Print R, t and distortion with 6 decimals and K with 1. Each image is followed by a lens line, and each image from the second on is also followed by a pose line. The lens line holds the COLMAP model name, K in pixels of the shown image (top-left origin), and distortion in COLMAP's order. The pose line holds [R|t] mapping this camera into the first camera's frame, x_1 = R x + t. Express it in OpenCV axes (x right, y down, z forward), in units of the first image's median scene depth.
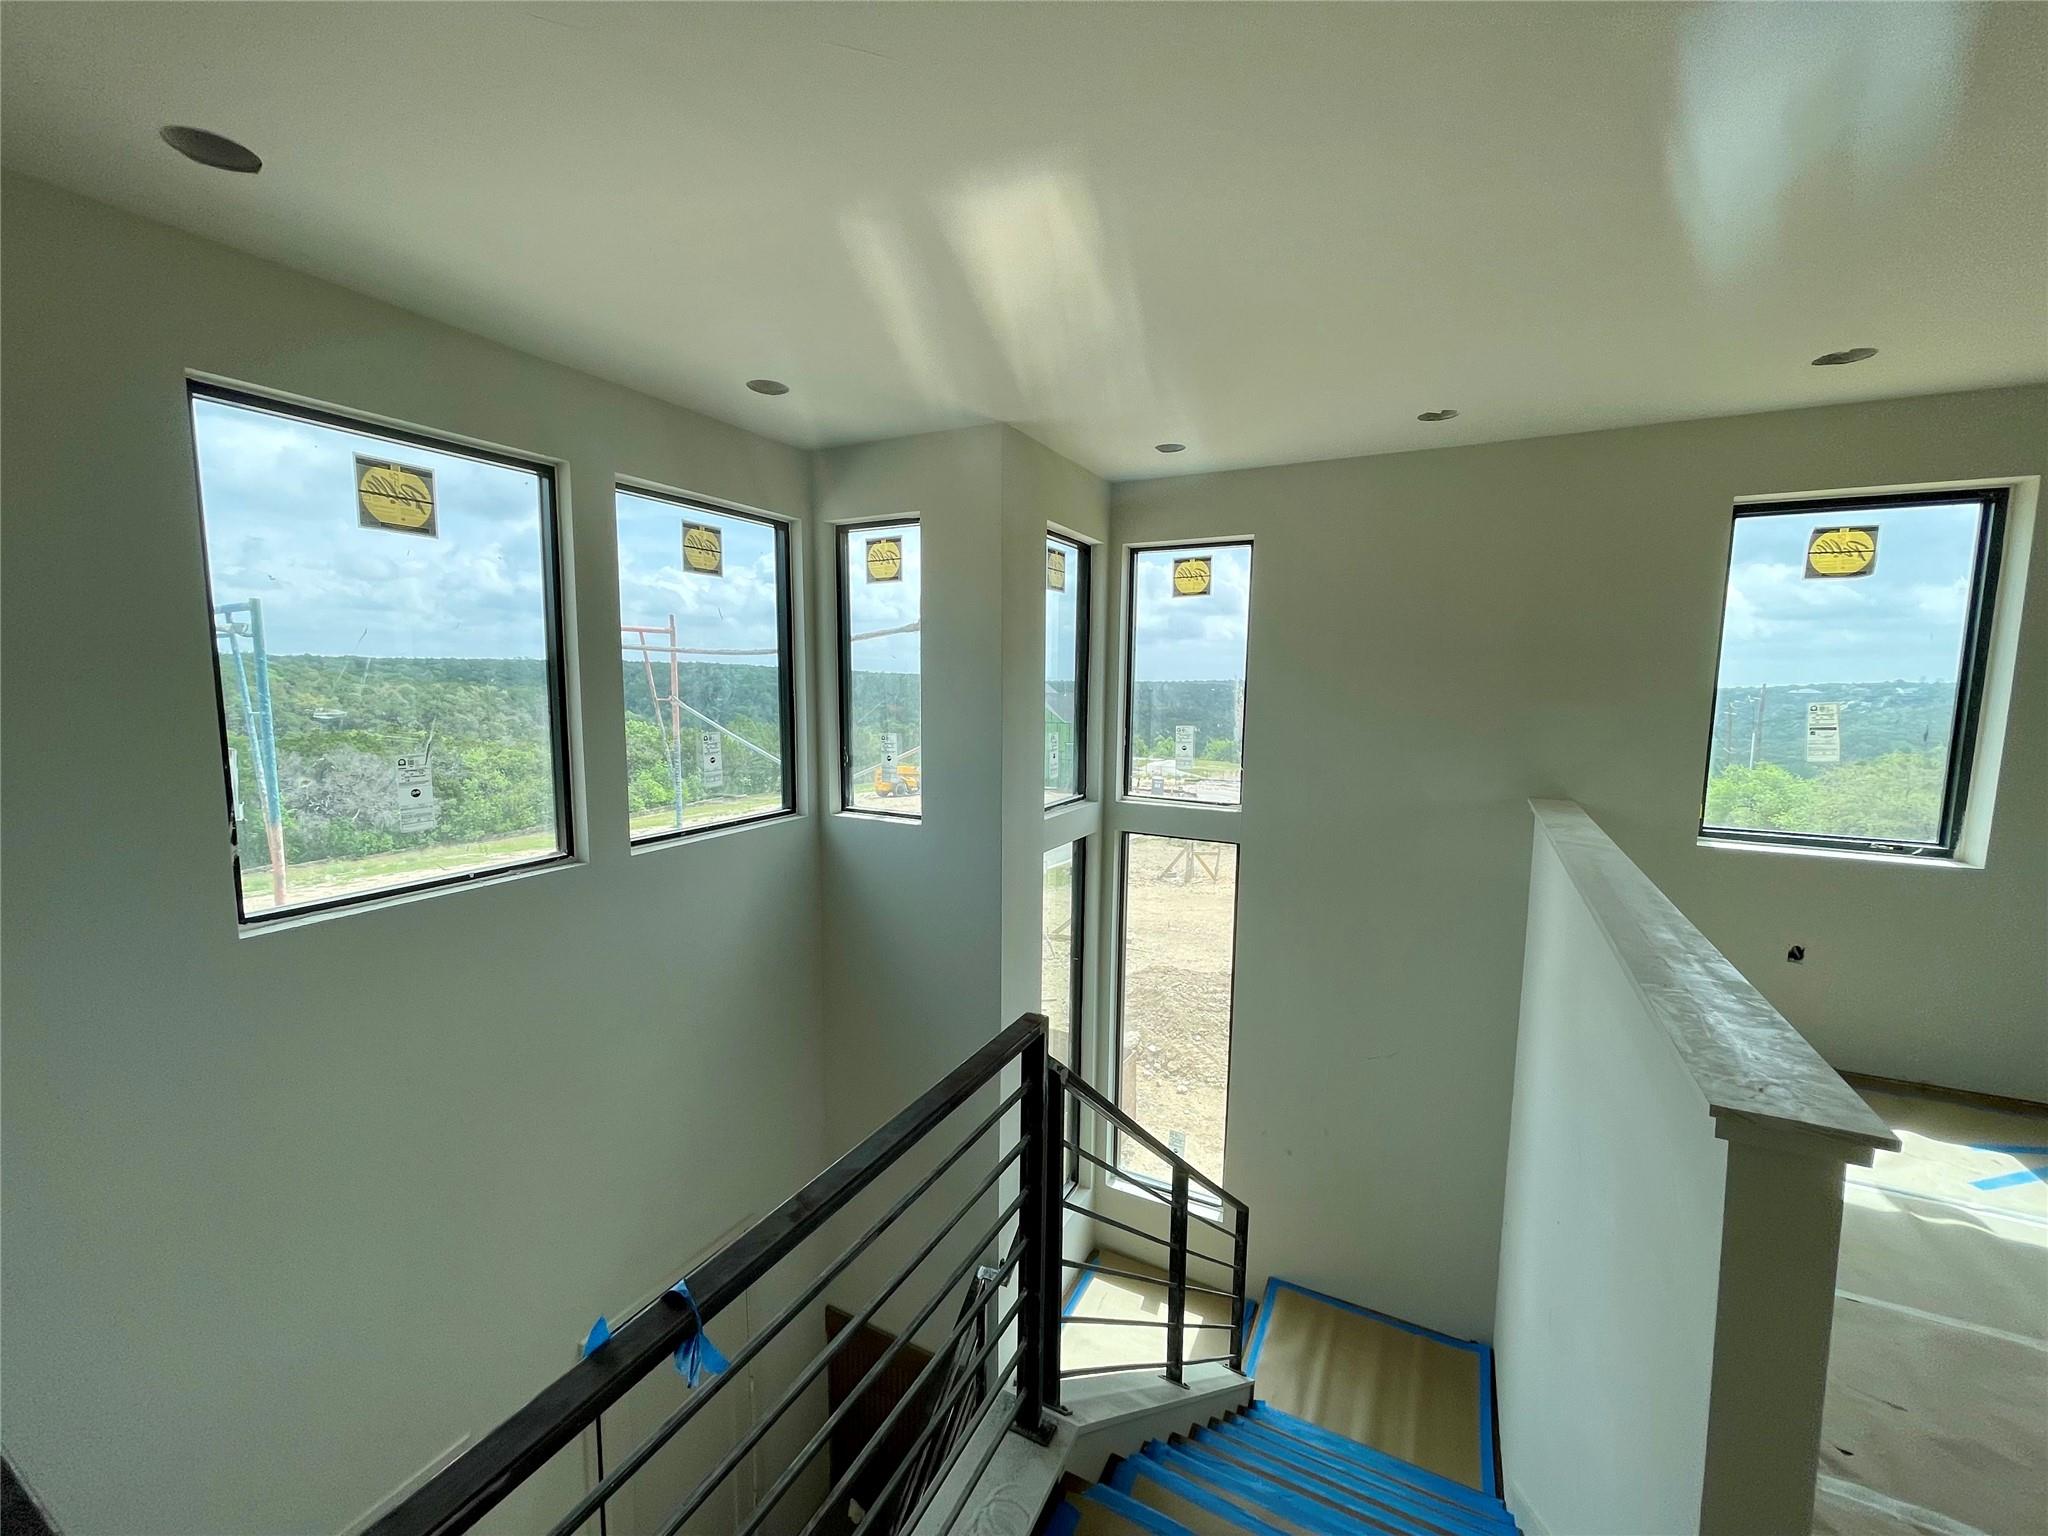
lens RADIAL K [[828.6, 0, 1027.6], [0, 828.6, 771.6], [0, 0, 1]] dist [-0.000275, 0.000225]
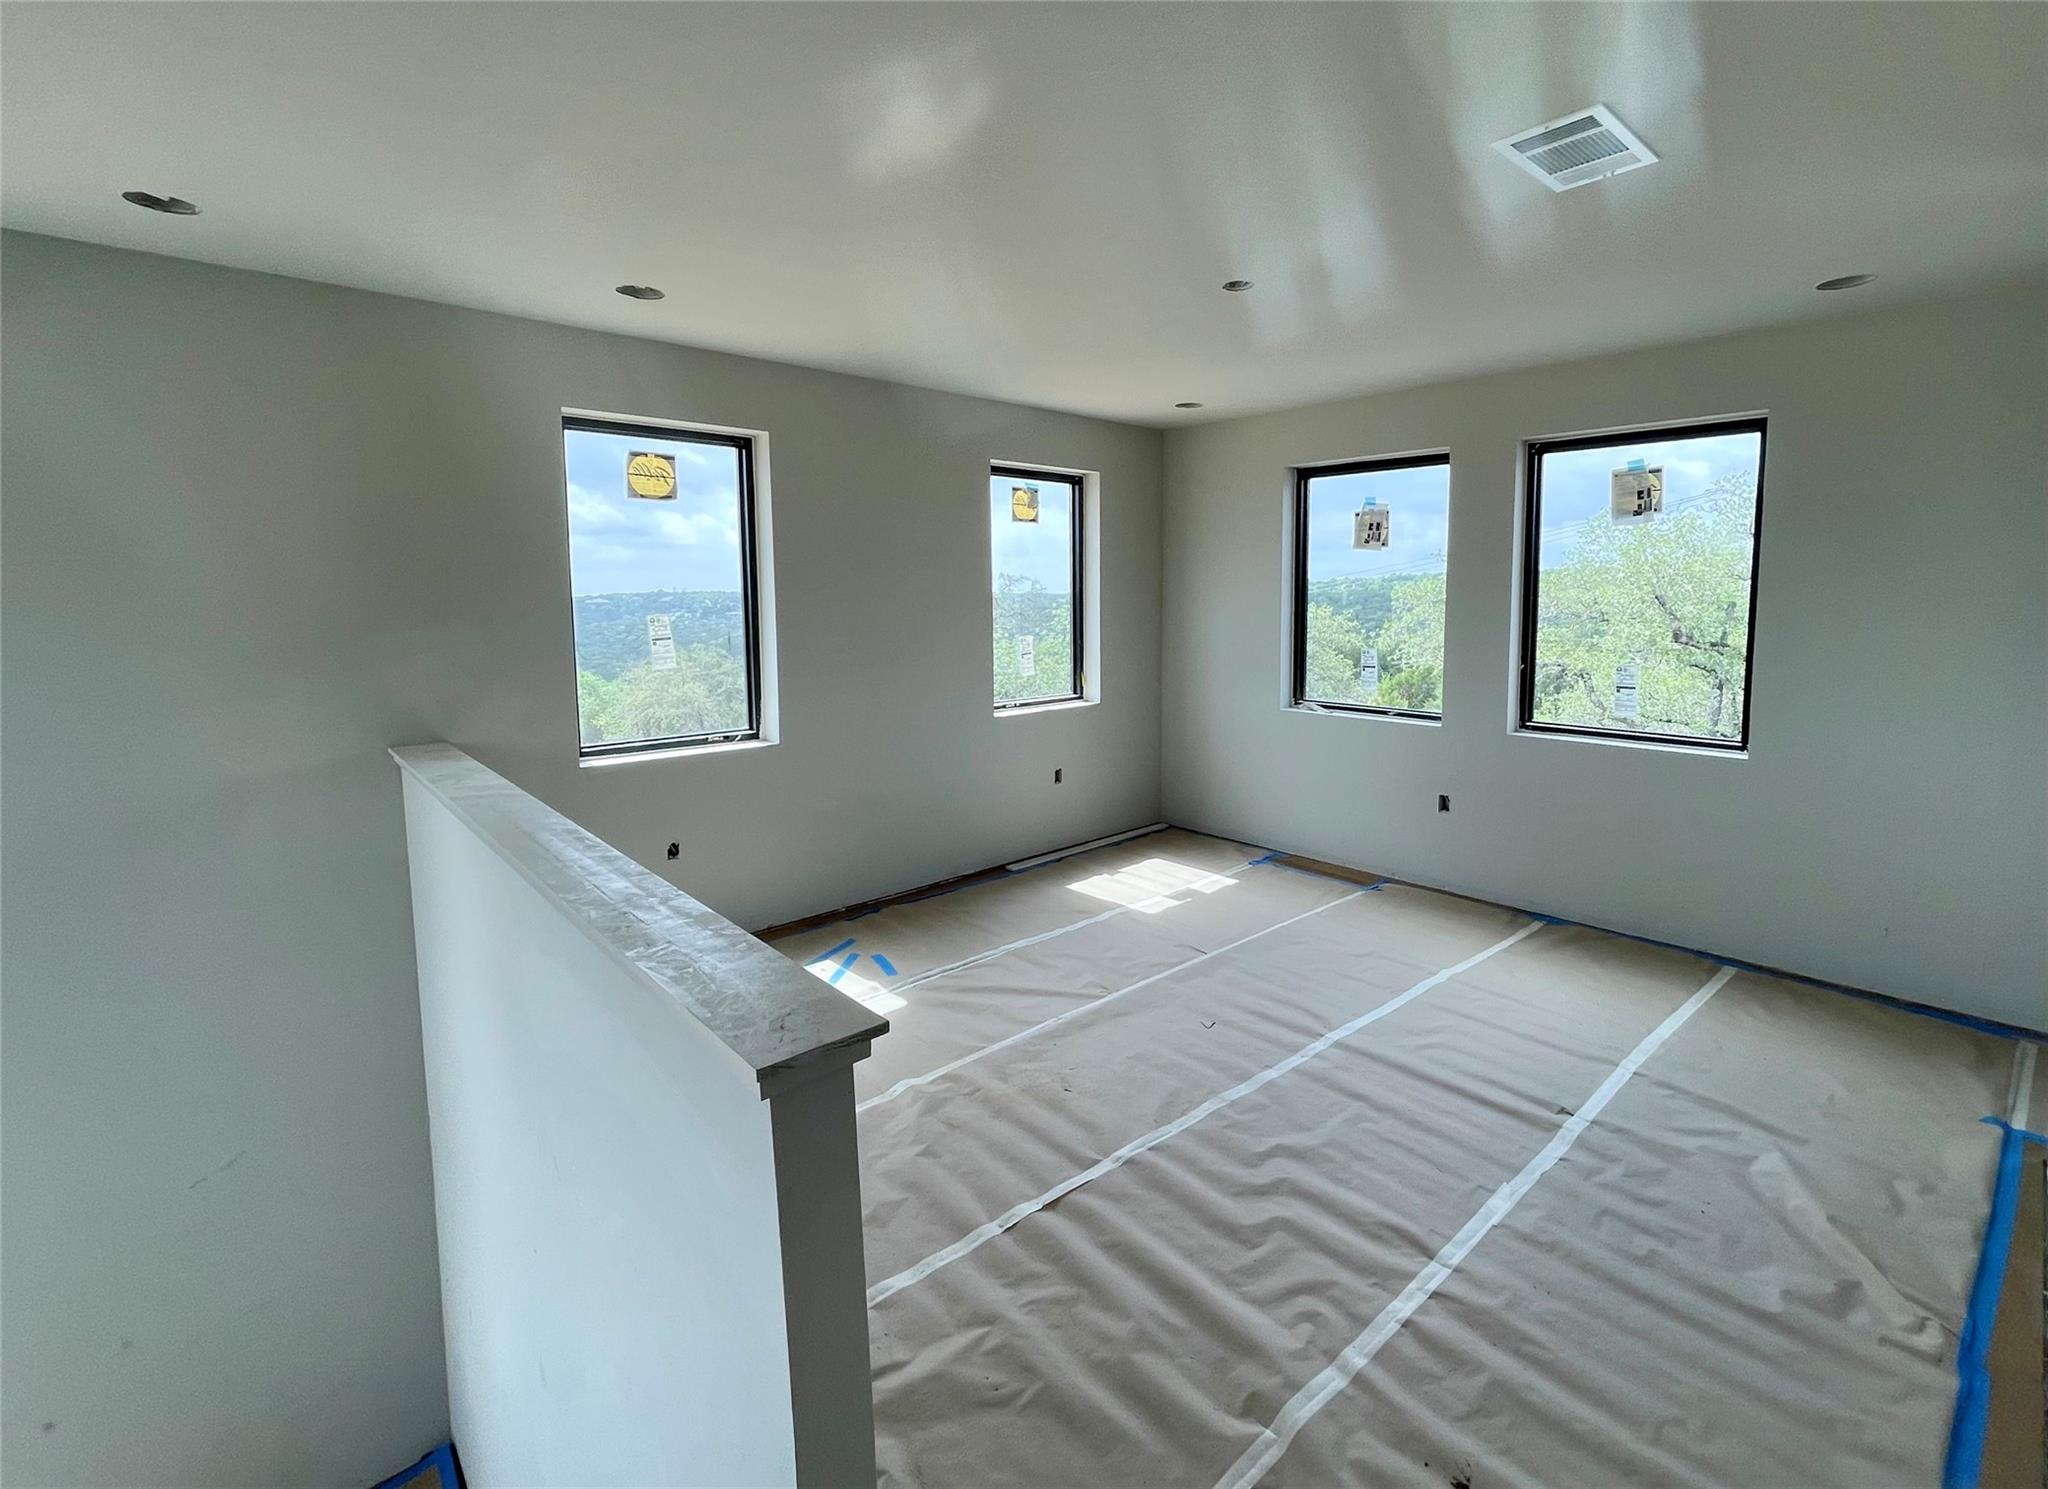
lens RADIAL K [[918.9, 0, 1029.9], [0, 918.9, 676.3], [0, 0, 1]] dist [0.014125, 0.000153]
pose [[0.357732, -0.098522, 0.928612, 0.016145], [0.115927, 0.991412, 0.060526, -0.024340], [-0.926600, 0.085999, 0.366082, 0.143425]]
